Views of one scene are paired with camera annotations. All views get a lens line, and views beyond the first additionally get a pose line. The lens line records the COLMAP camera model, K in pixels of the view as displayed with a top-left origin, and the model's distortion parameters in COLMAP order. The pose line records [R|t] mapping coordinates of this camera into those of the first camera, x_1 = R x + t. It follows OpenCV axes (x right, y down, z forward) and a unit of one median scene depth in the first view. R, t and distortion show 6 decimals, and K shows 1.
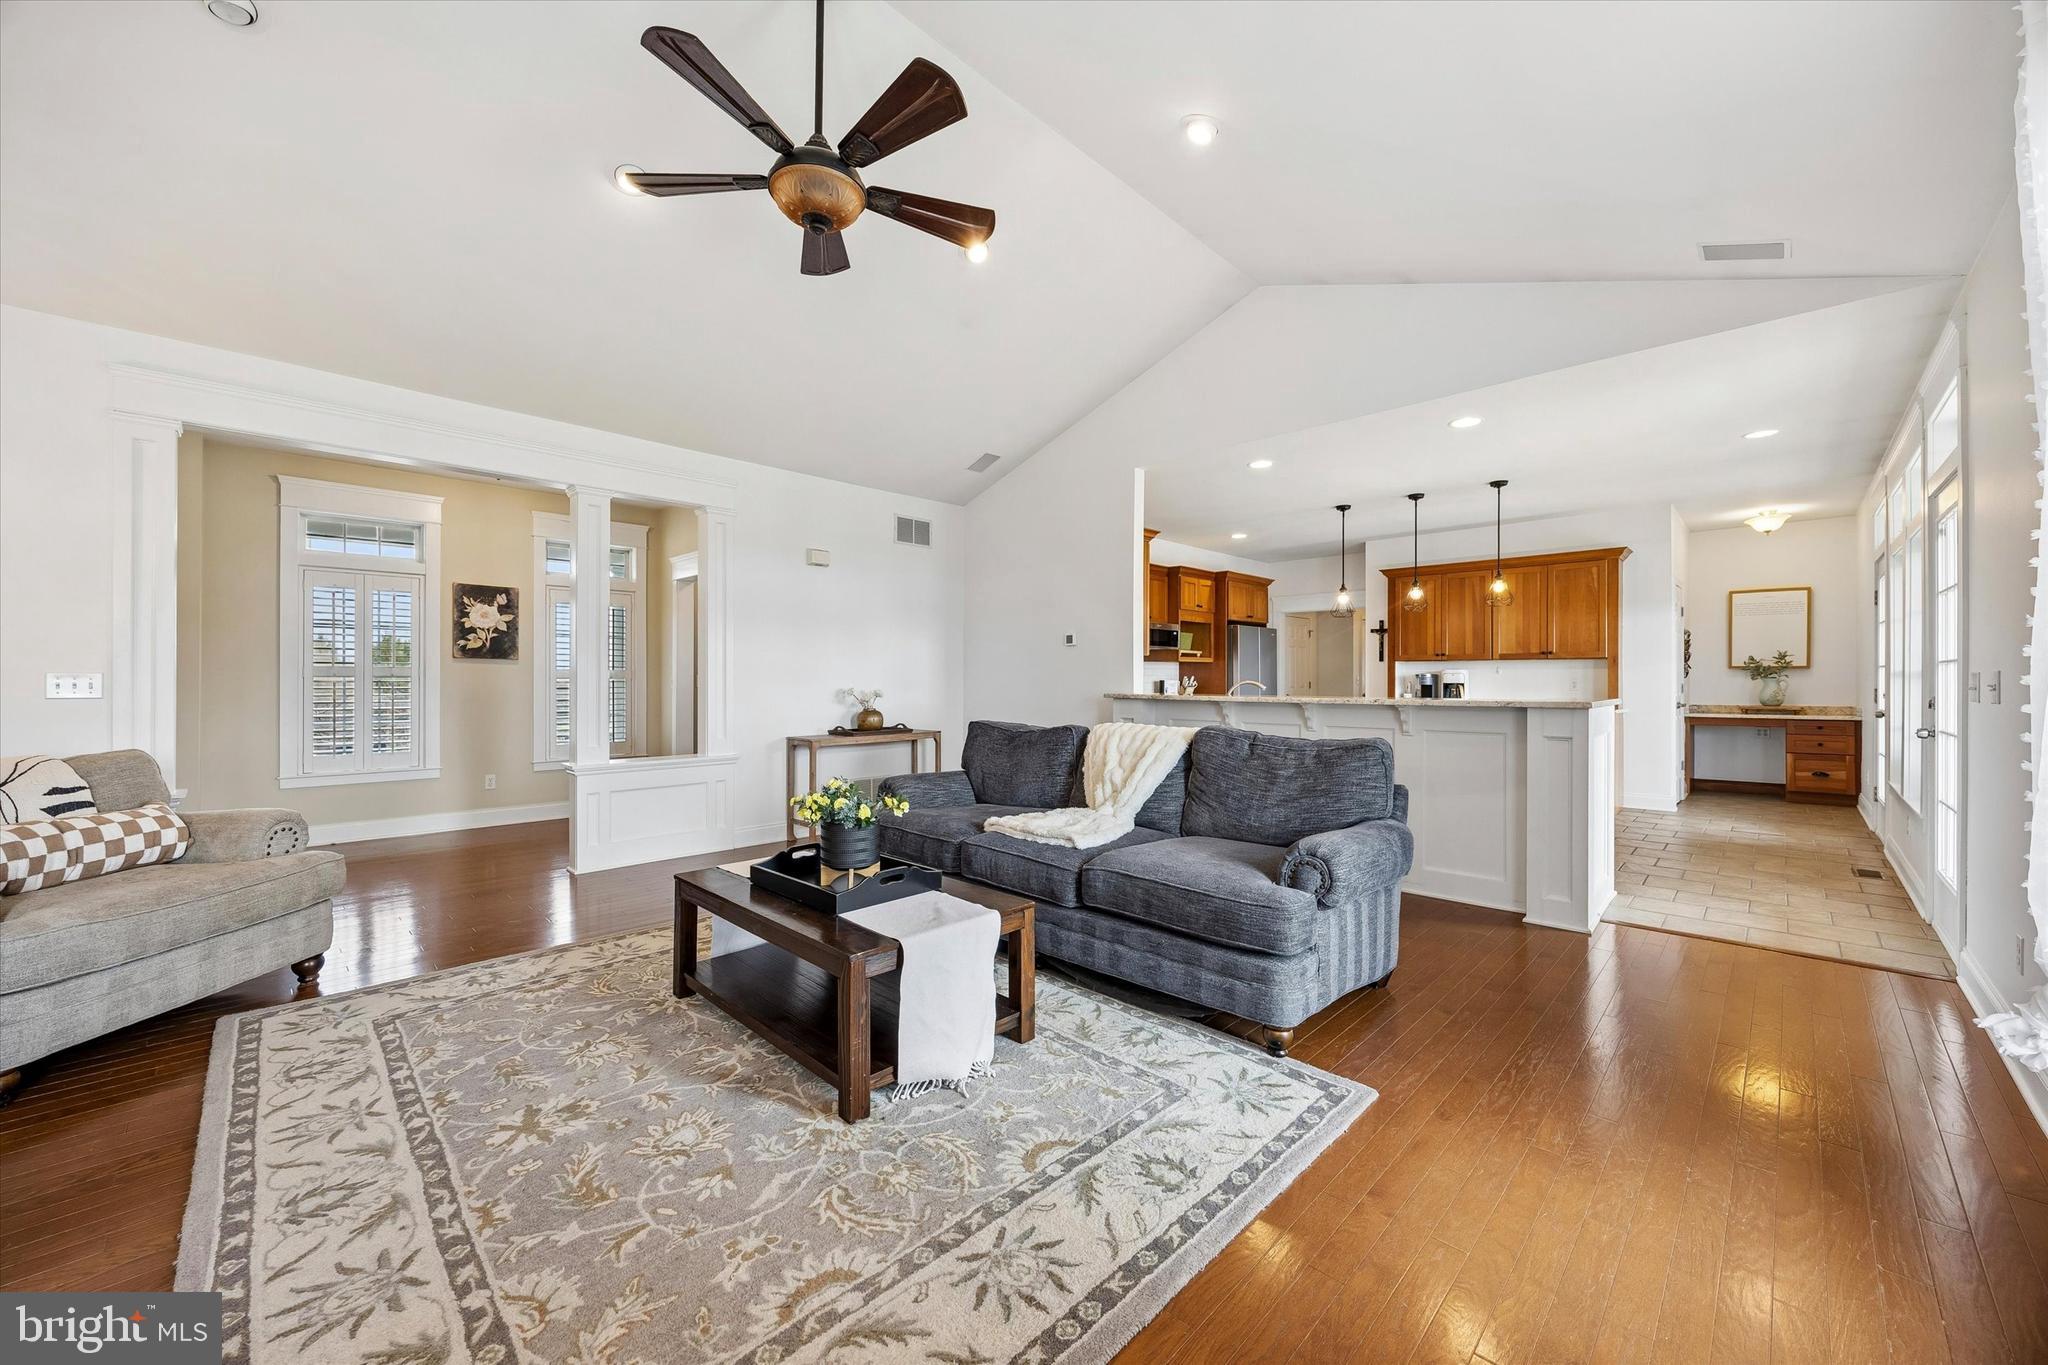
lens RADIAL K [[769.0, 0, 1024.0], [0, 769.0, 682.5], [0, 0, 1]] dist [-0.002344, -0.000182]
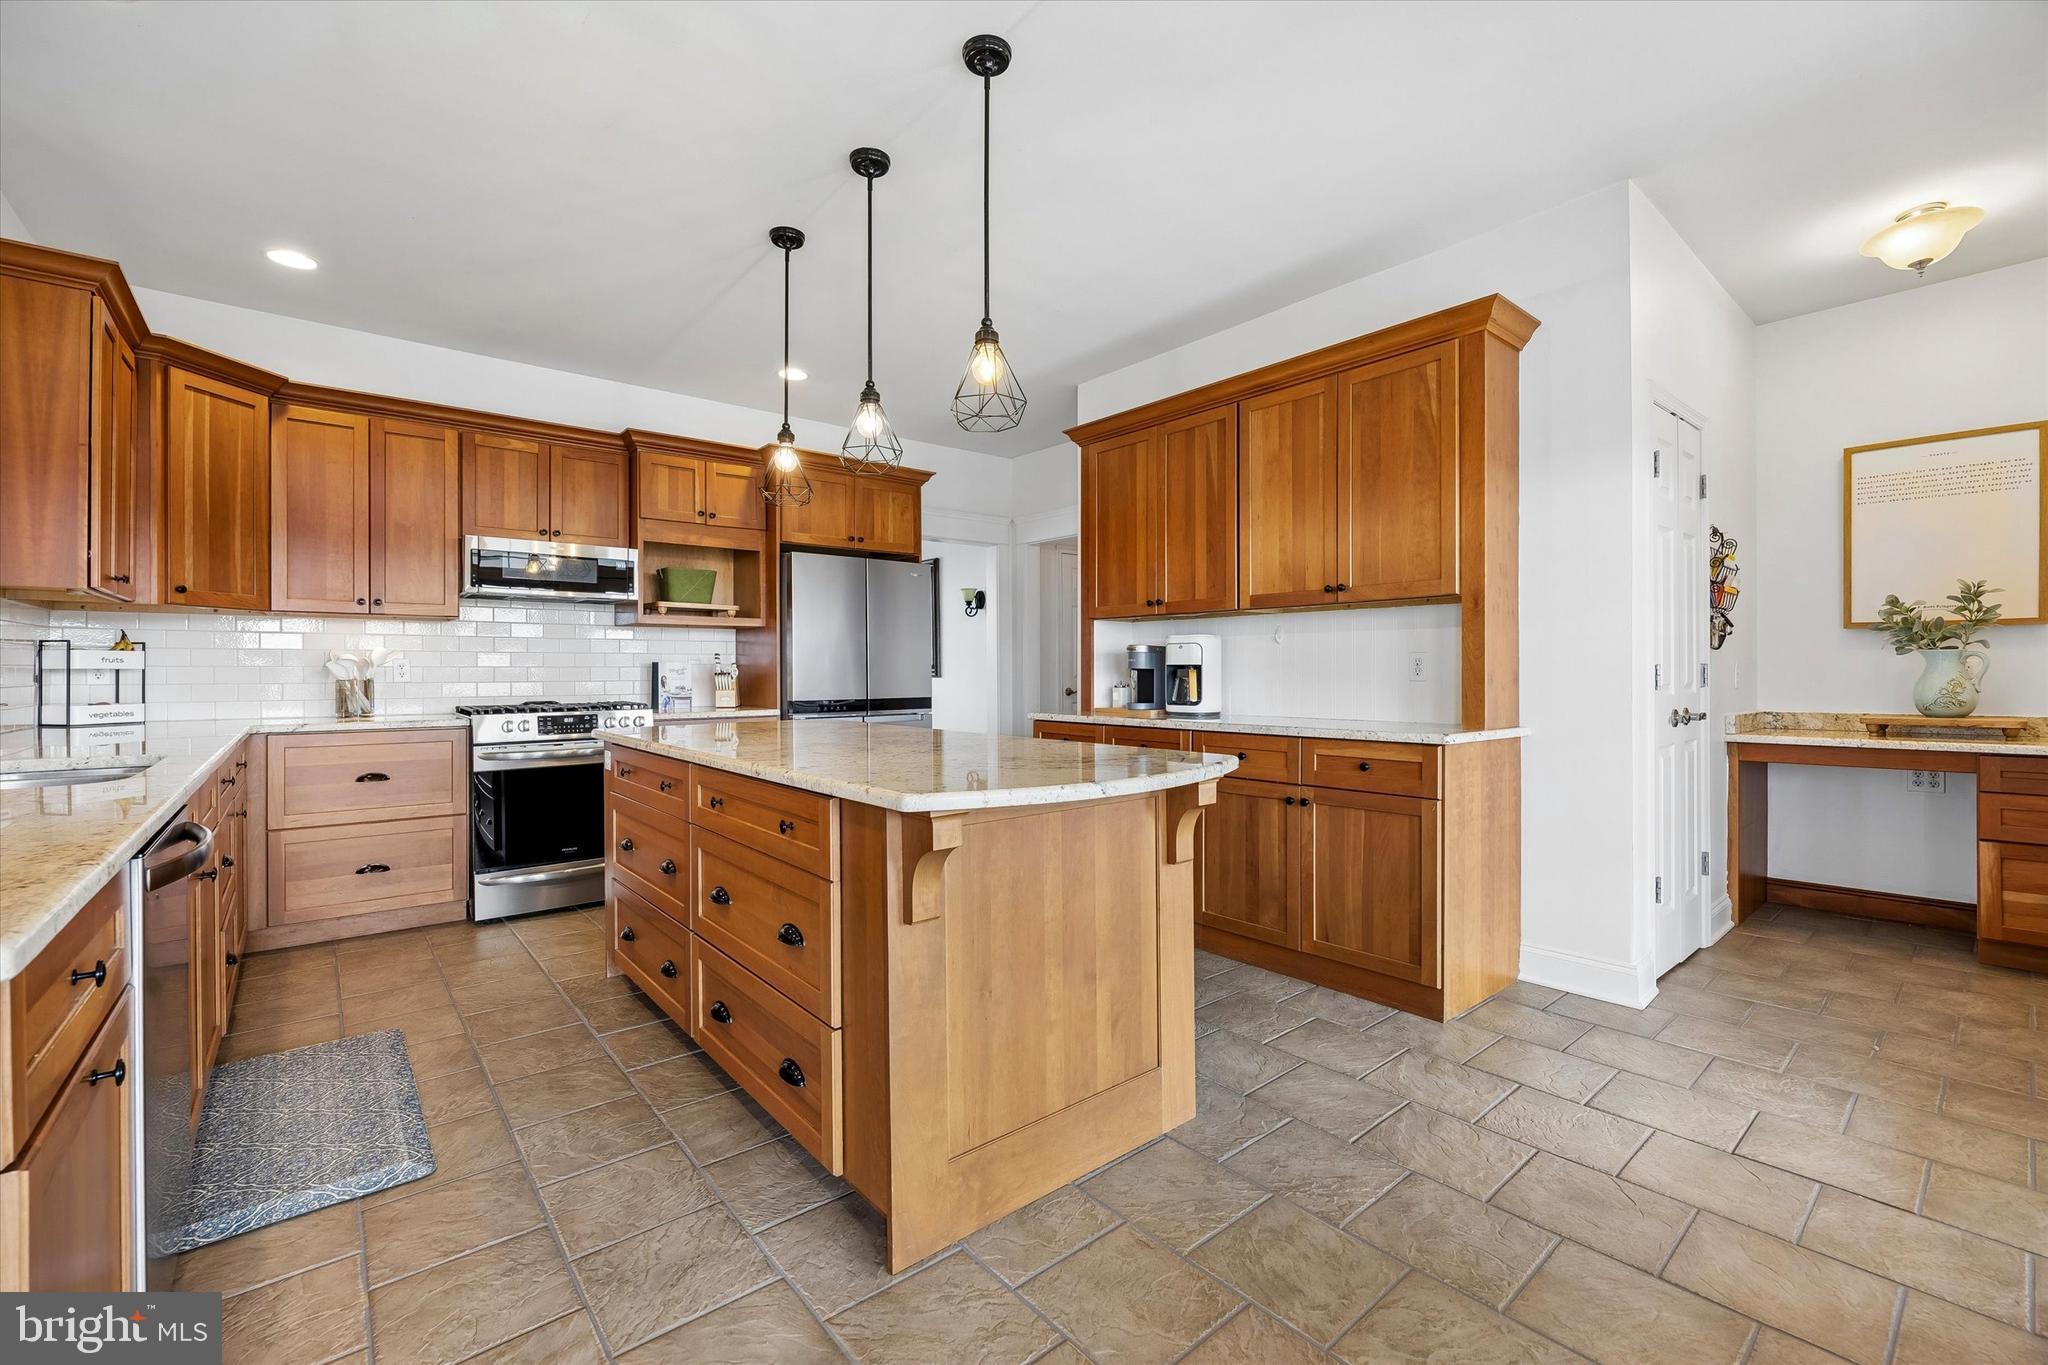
lens RADIAL K [[858.5, 0, 1024.0], [0, 858.5, 682.5], [0, 0, 1]] dist [-0.008268, -0.000399]
pose [[0.994620, -0.001531, -0.103583, 0.545800], [0.002268, 0.999973, 0.006998, 0.007878], [0.103570, -0.007196, 0.994596, 0.511491]]
